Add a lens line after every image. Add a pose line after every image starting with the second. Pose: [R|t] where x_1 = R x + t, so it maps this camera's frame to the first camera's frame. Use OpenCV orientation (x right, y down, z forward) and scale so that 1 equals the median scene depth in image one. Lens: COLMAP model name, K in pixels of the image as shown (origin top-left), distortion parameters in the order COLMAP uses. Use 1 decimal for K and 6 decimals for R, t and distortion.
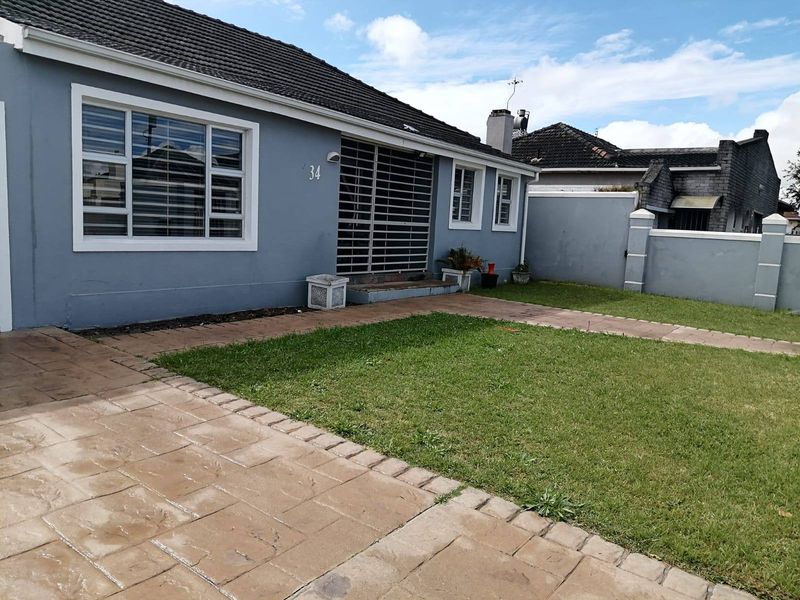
lens RADIAL K [[599.8, 0, 393.8], [0, 599.8, 299.9], [0, 0, 1]] dist [0.049160, -0.075720]
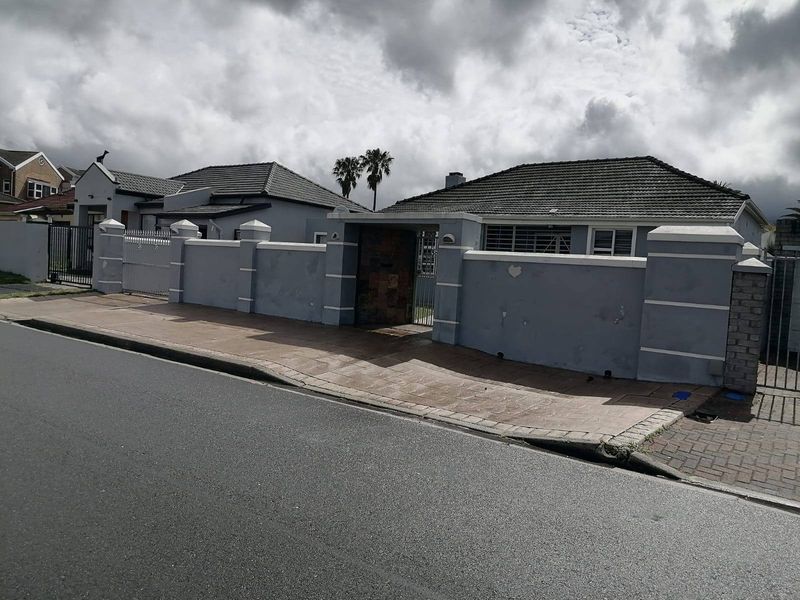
lens RADIAL K [[599.8, 0, 393.8], [0, 599.8, 299.9], [0, 0, 1]] dist [0.049160, -0.075720]
pose [[0.018843, 0.004285, -0.999813, 2.675768], [-0.191972, 0.981400, 0.000588, 0.042573], [0.981219, 0.191925, 0.019316, 0.993432]]
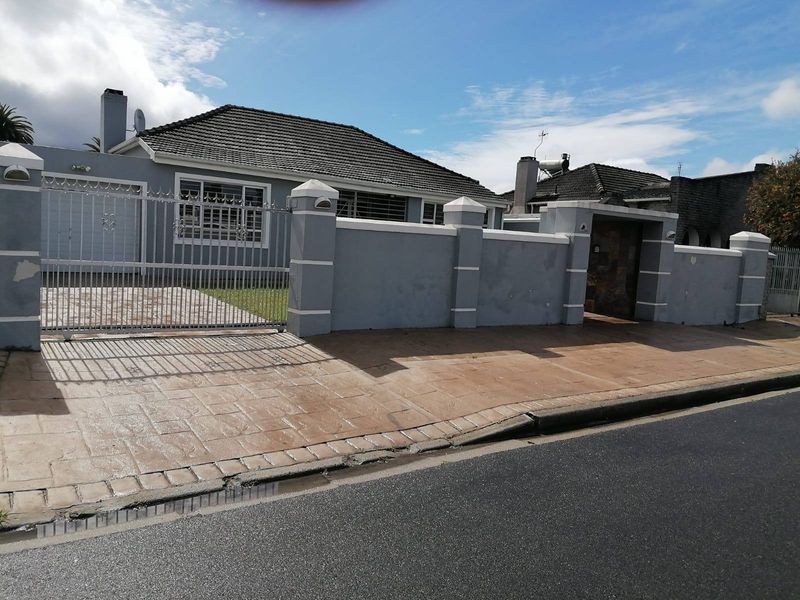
lens RADIAL K [[599.8, 0, 393.8], [0, 599.8, 299.9], [0, 0, 1]] dist [0.049160, -0.075720]
pose [[0.947709, 0.032588, -0.317468, 0.952753], [-0.049789, 0.997690, -0.046216, 0.186546], [0.315228, 0.059606, 0.947142, -0.853245]]
